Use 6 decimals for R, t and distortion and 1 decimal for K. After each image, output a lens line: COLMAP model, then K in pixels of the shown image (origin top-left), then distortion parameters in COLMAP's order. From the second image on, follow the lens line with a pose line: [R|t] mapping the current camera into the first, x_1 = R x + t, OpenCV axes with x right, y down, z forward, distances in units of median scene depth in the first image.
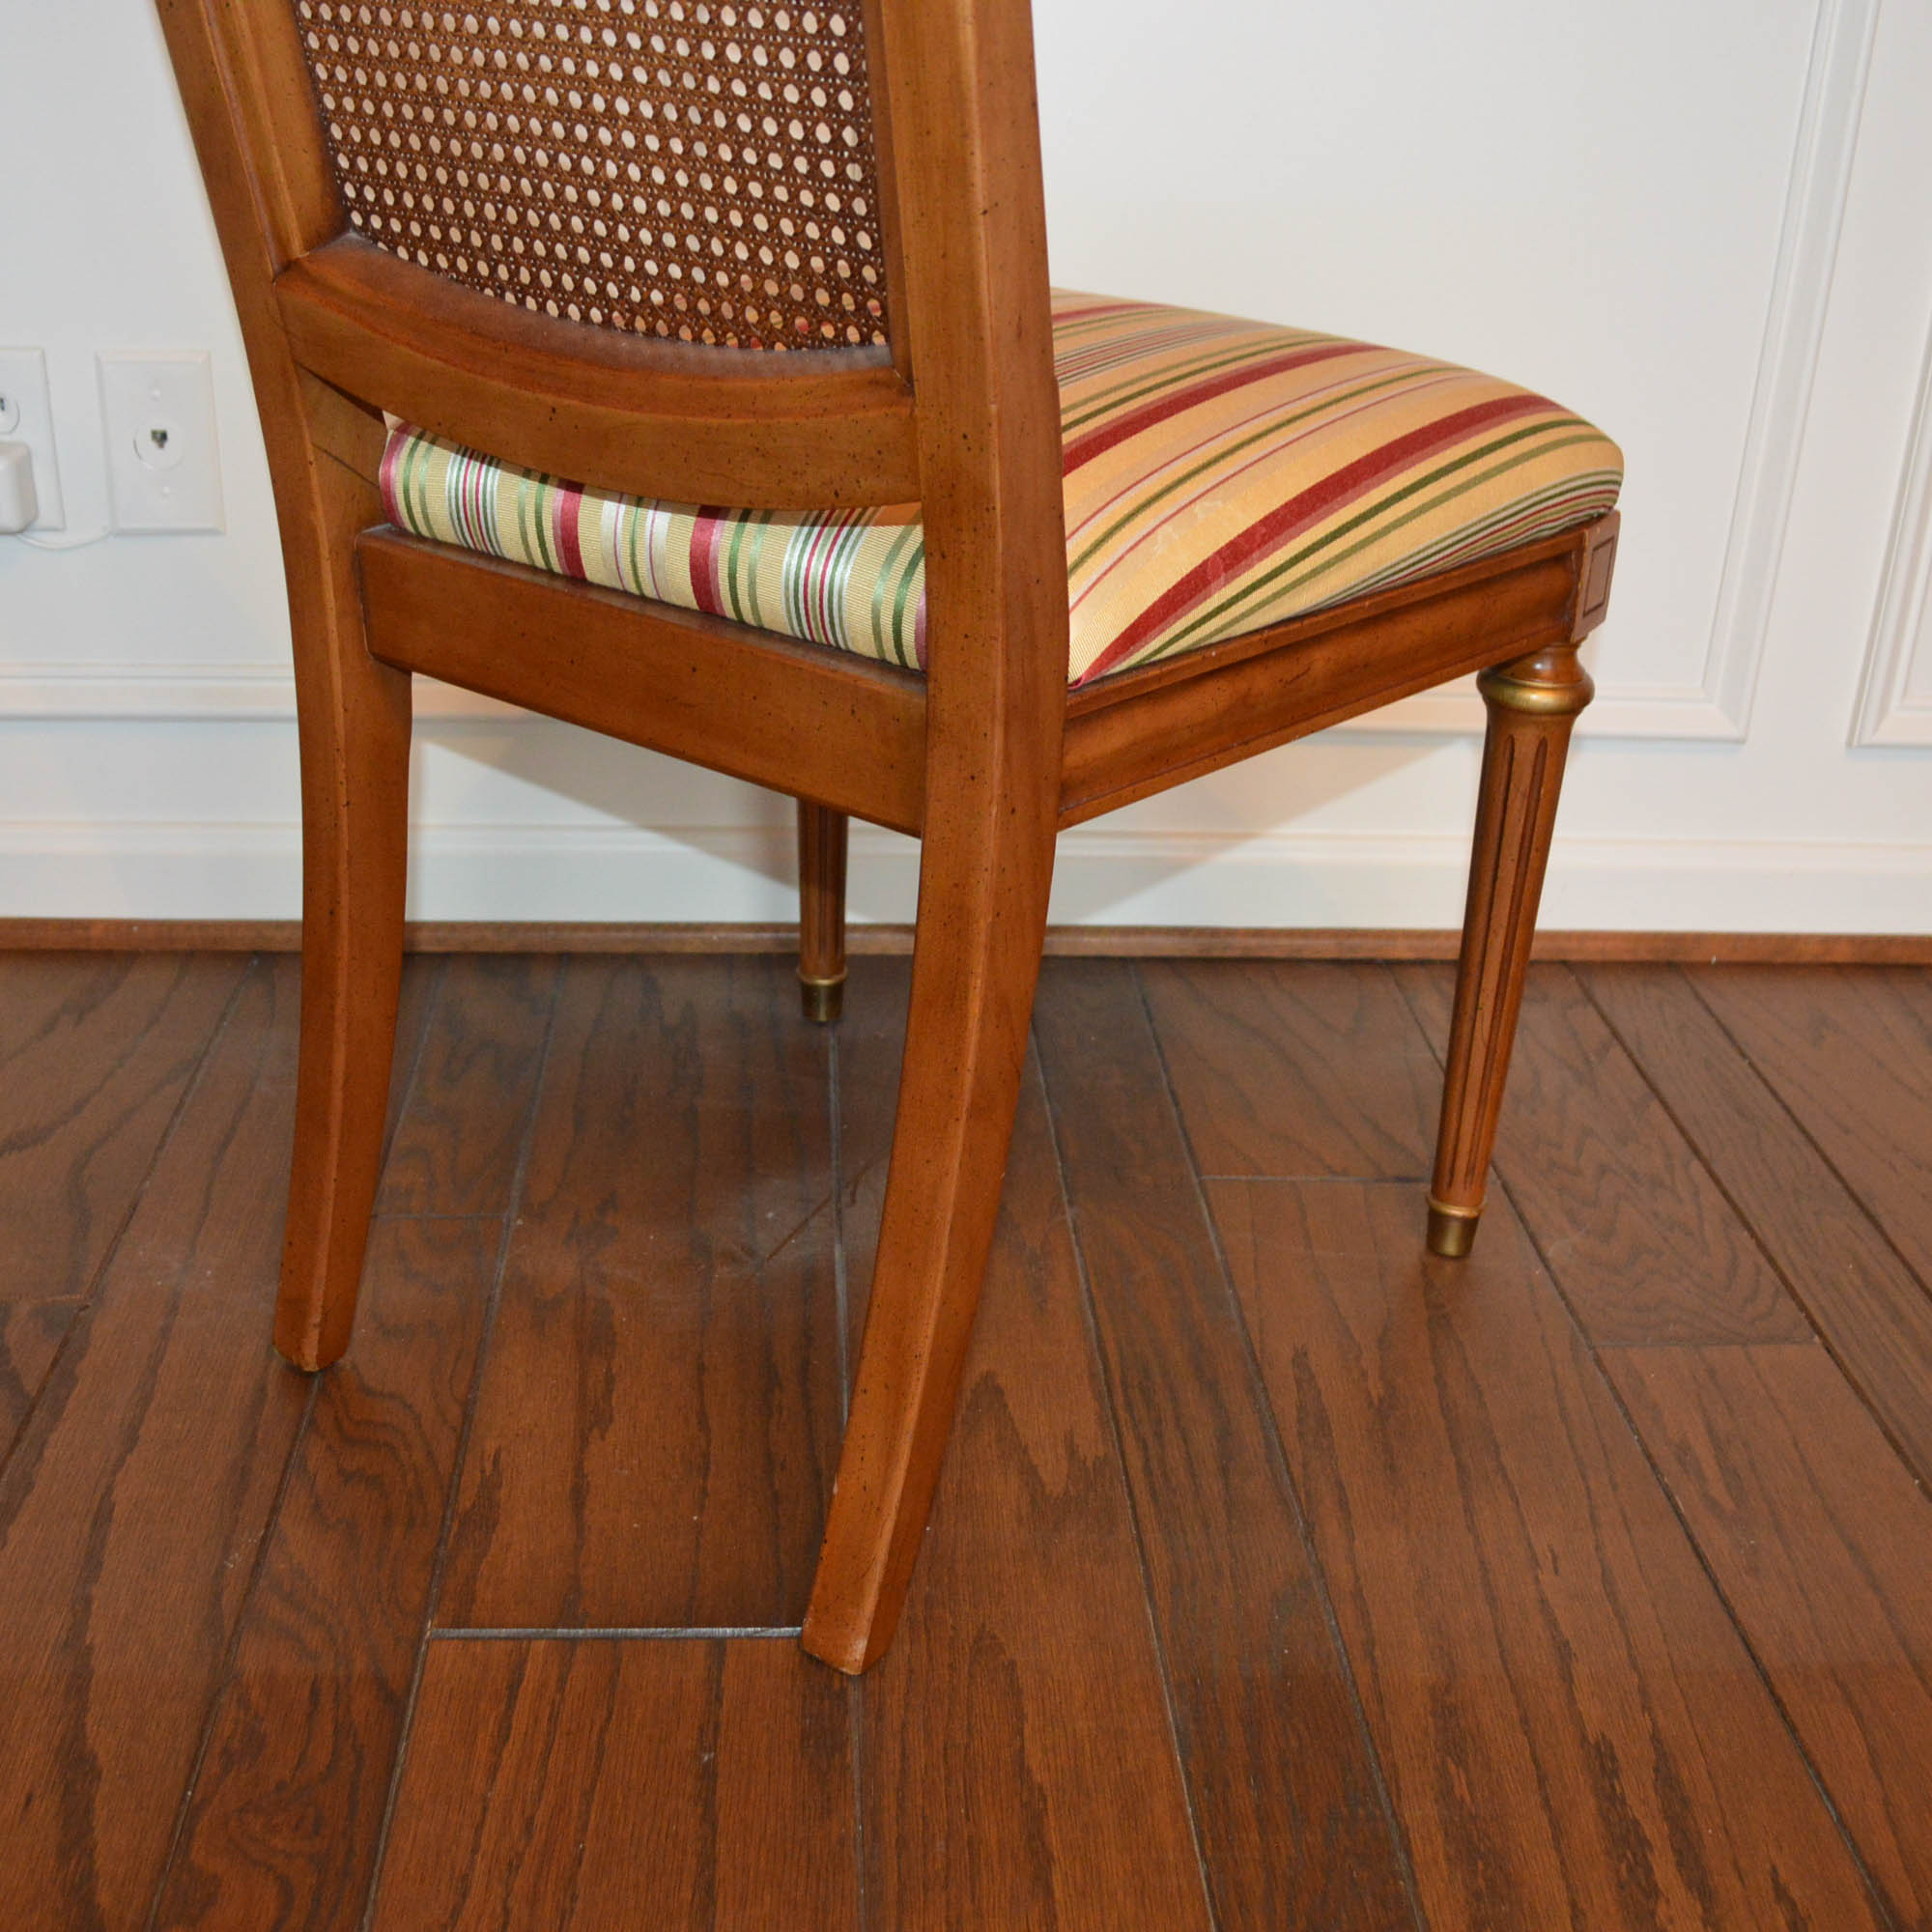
lens RADIAL K [[2265.9, 0, 964.6], [0, 2265.9, 980.6], [0, 0, 1]] dist [-0.085551, 0.000000]
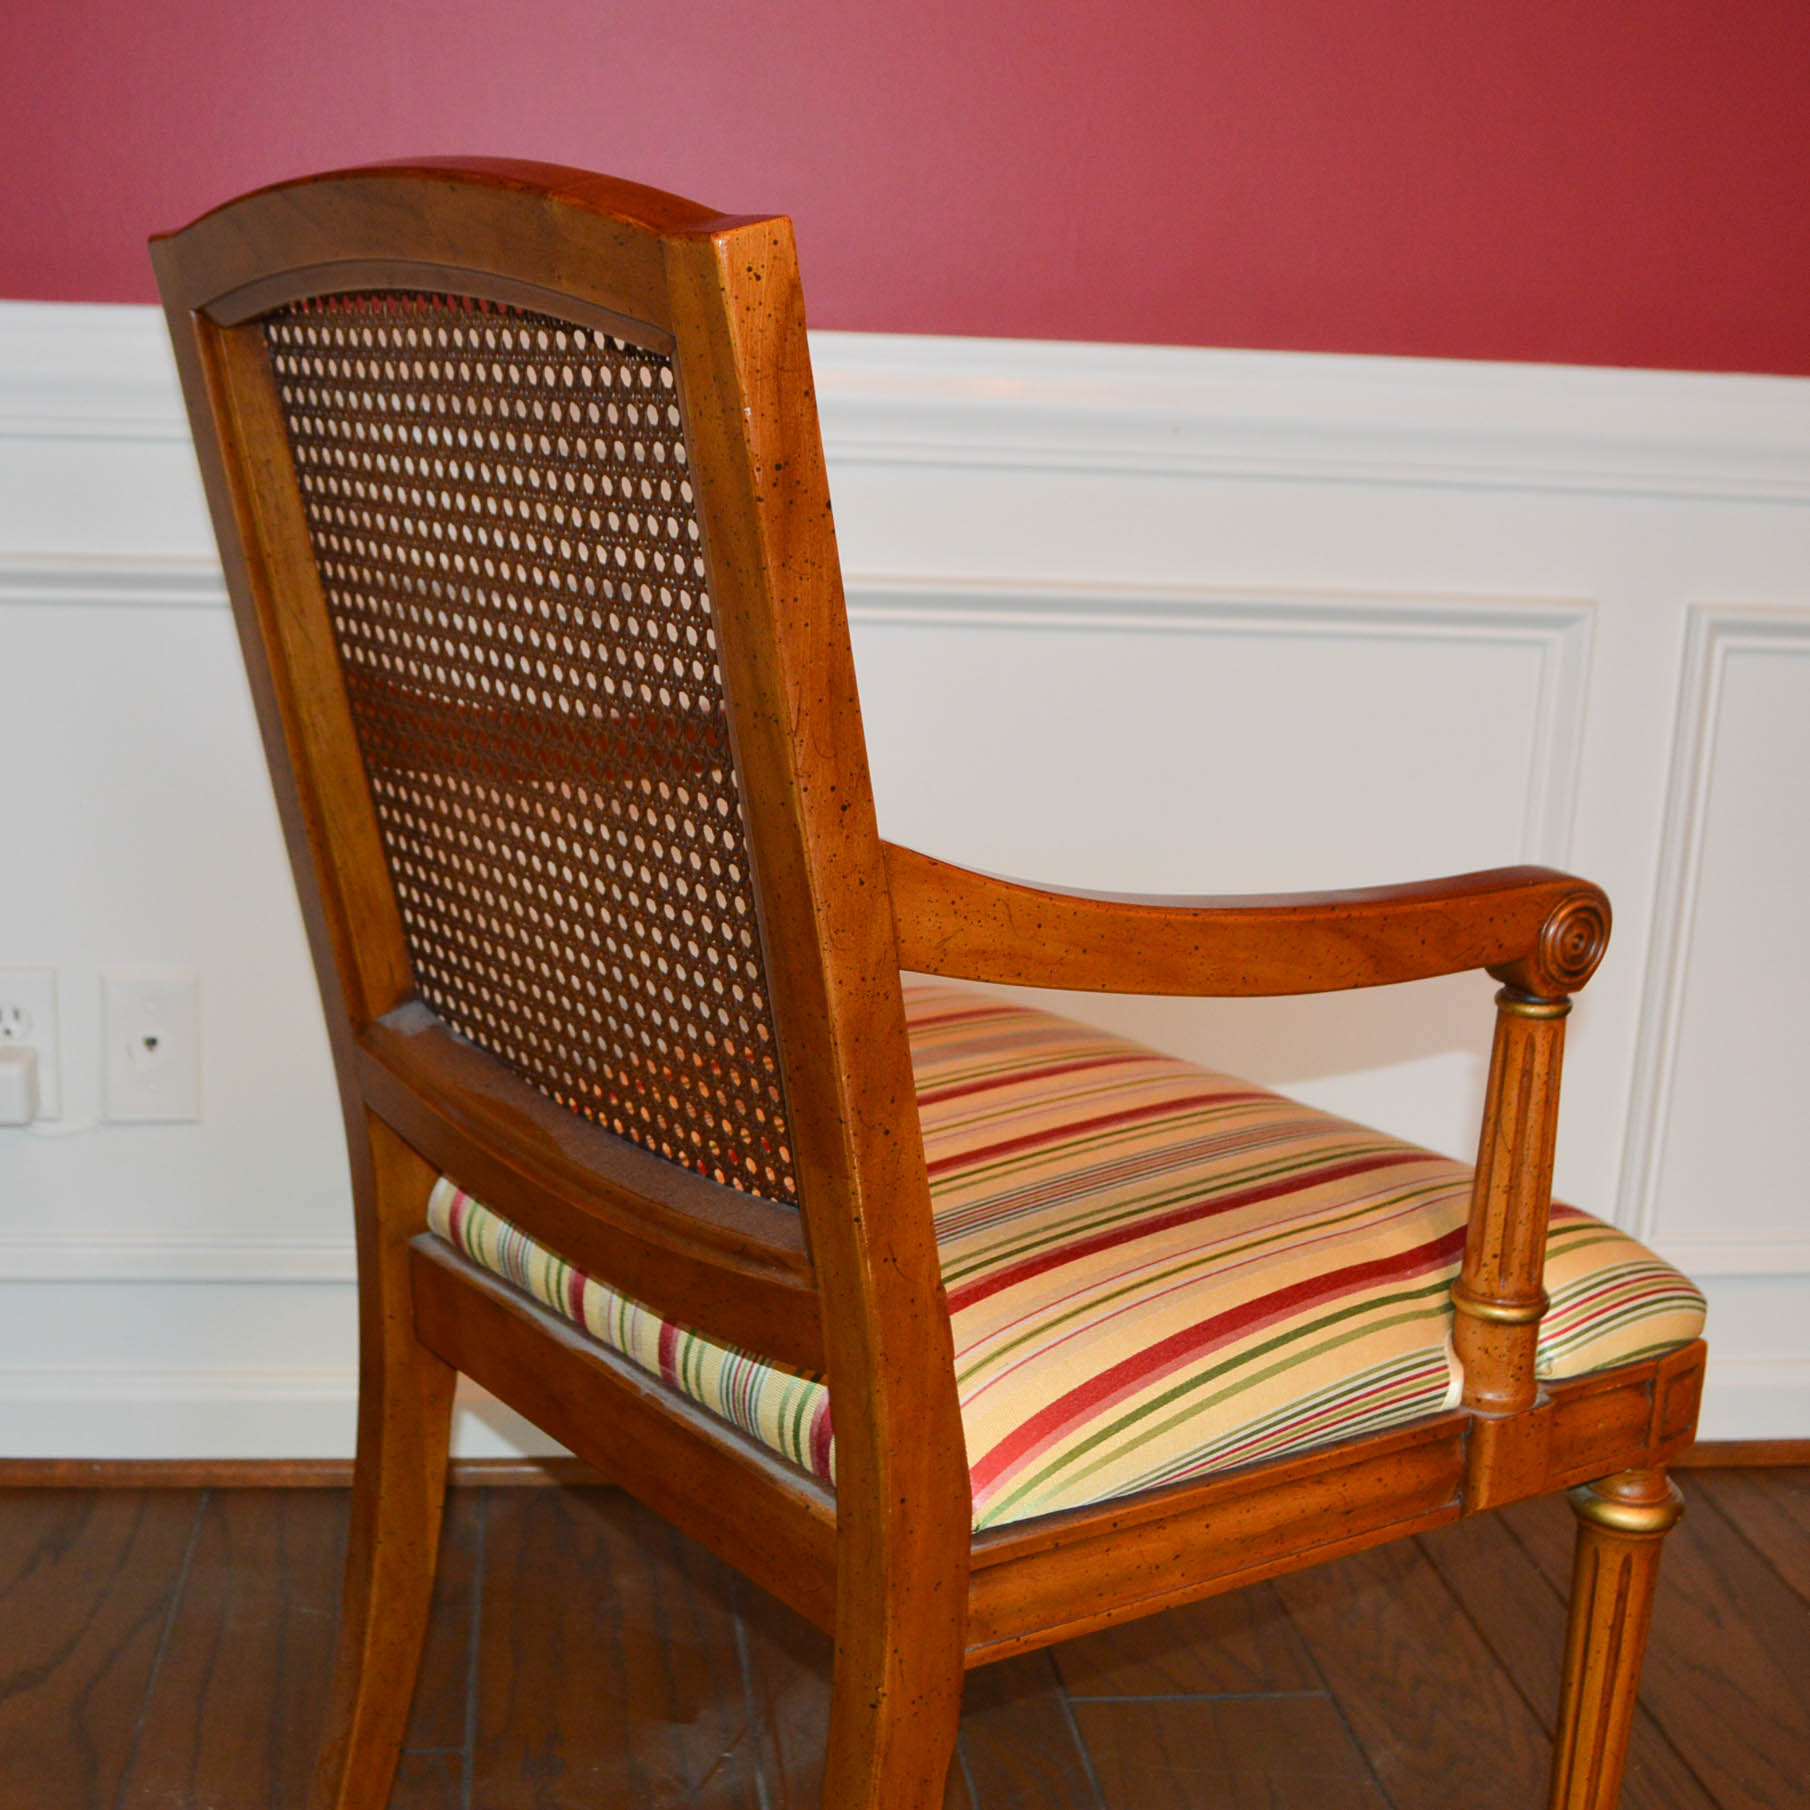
lens RADIAL K [[2334.4, 0, 820.5], [0, 2334.4, 888.8], [0, 0, 1]] dist [-0.089963, 0.000000]
pose [[0.999161, -0.008302, 0.040103, -0.079880], [0.016633, 0.977101, -0.212126, -0.084366], [-0.037423, 0.212615, 0.976419, -0.269828]]
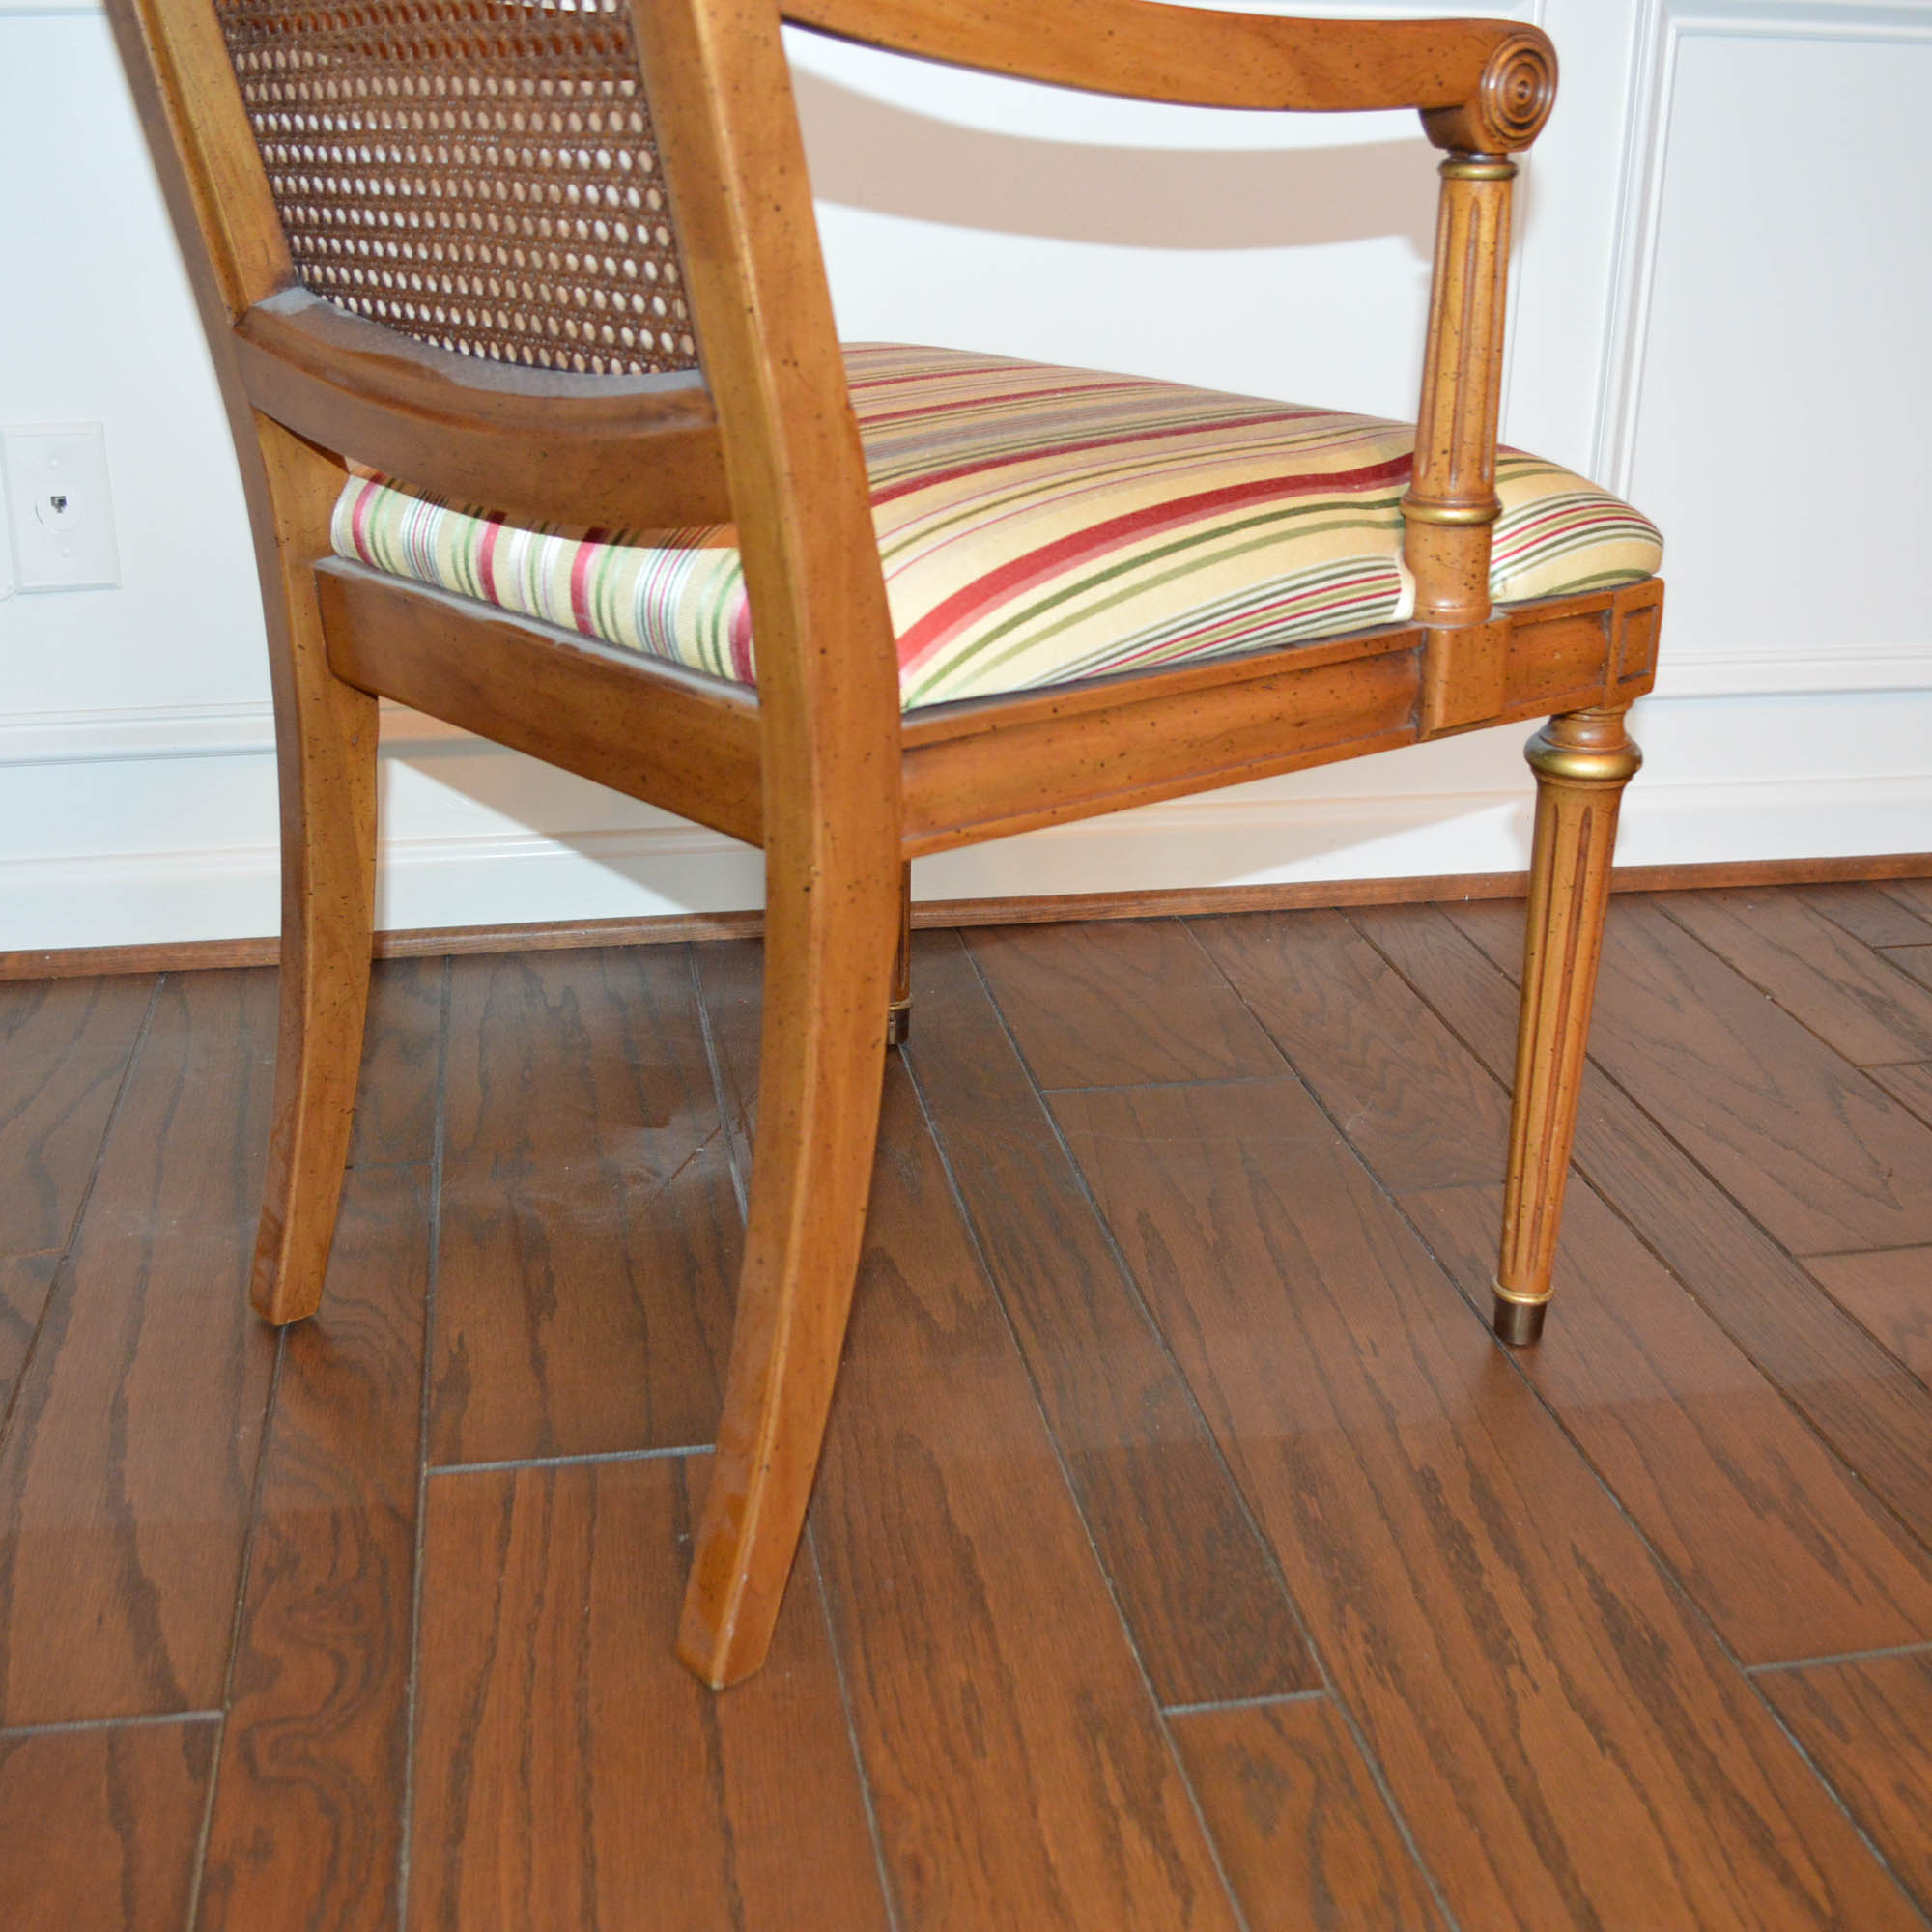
lens RADIAL K [[2265.9, 0, 976.9], [0, 2265.9, 1027.8], [0, 0, 1]] dist [-0.085551, 0.000000]
pose [[0.992010, -0.072188, 0.103463, -0.055249], [0.075303, 0.996808, -0.026515, 0.104655], [-0.101219, 0.034094, 0.994280, -0.168801]]
